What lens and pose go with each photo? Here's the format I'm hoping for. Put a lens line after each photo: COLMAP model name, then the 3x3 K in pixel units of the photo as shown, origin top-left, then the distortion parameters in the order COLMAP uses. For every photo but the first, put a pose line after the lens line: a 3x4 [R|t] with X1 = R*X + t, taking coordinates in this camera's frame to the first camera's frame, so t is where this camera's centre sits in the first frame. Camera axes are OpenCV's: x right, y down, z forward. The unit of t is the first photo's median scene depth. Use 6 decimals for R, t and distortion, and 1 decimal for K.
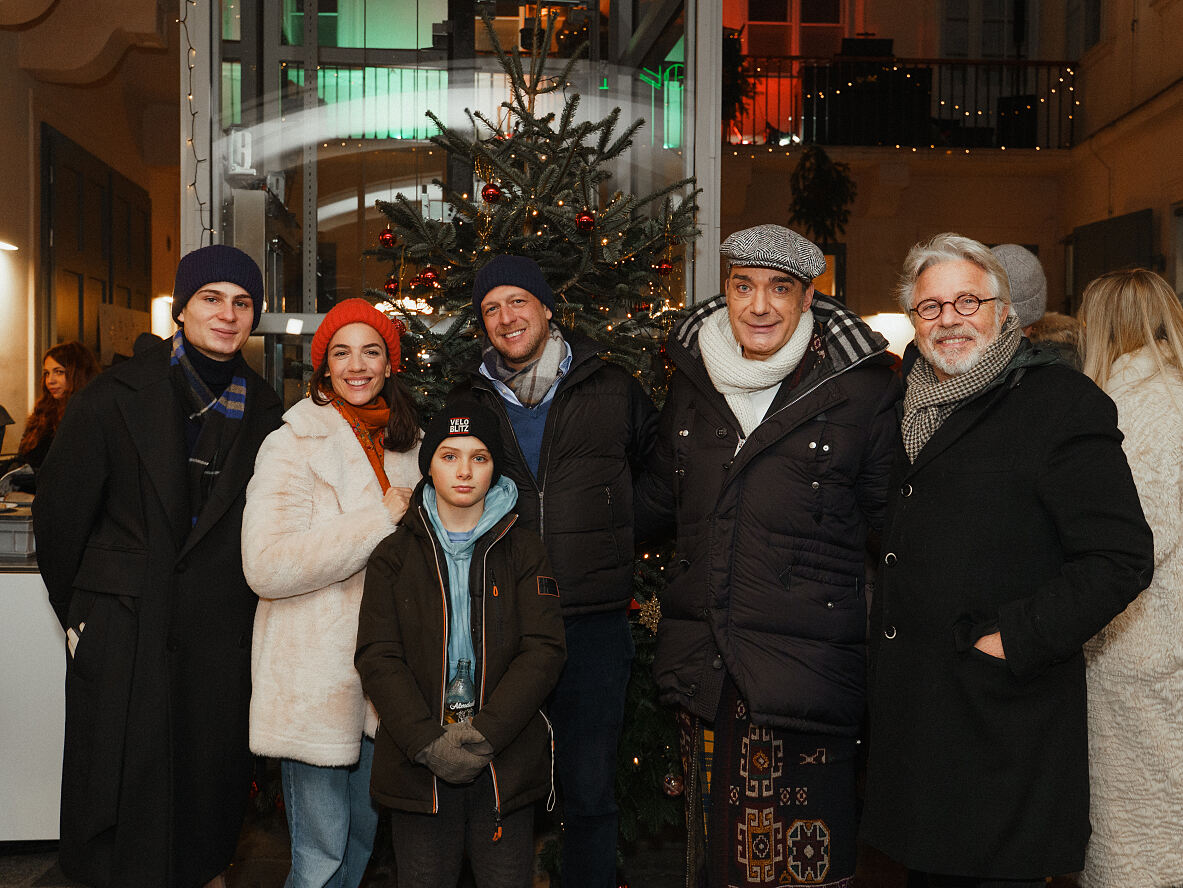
lens RADIAL K [[1184.4, 0, 593.9], [0, 1184.4, 470.5], [0, 0, 1]] dist [-0.015111, 0.000000]
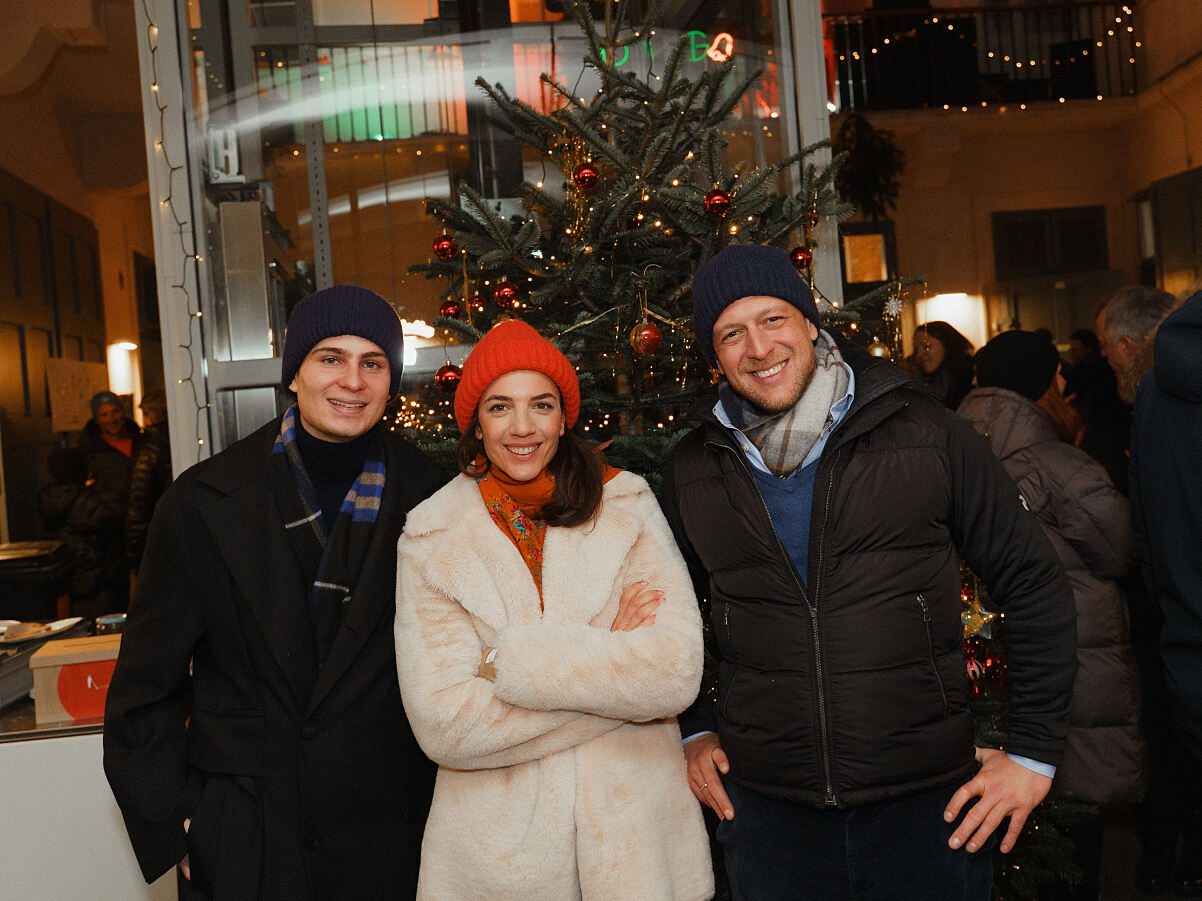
lens RADIAL K [[1203.4, 0, 612.5], [0, 1203.4, 448.3], [0, 0, 1]] dist [-0.015111, 0.000000]
pose [[0.994838, -0.086453, 0.053135, -0.085765], [0.087641, 0.995942, -0.020440, -0.030963], [-0.051152, 0.024991, 0.998378, 0.164999]]
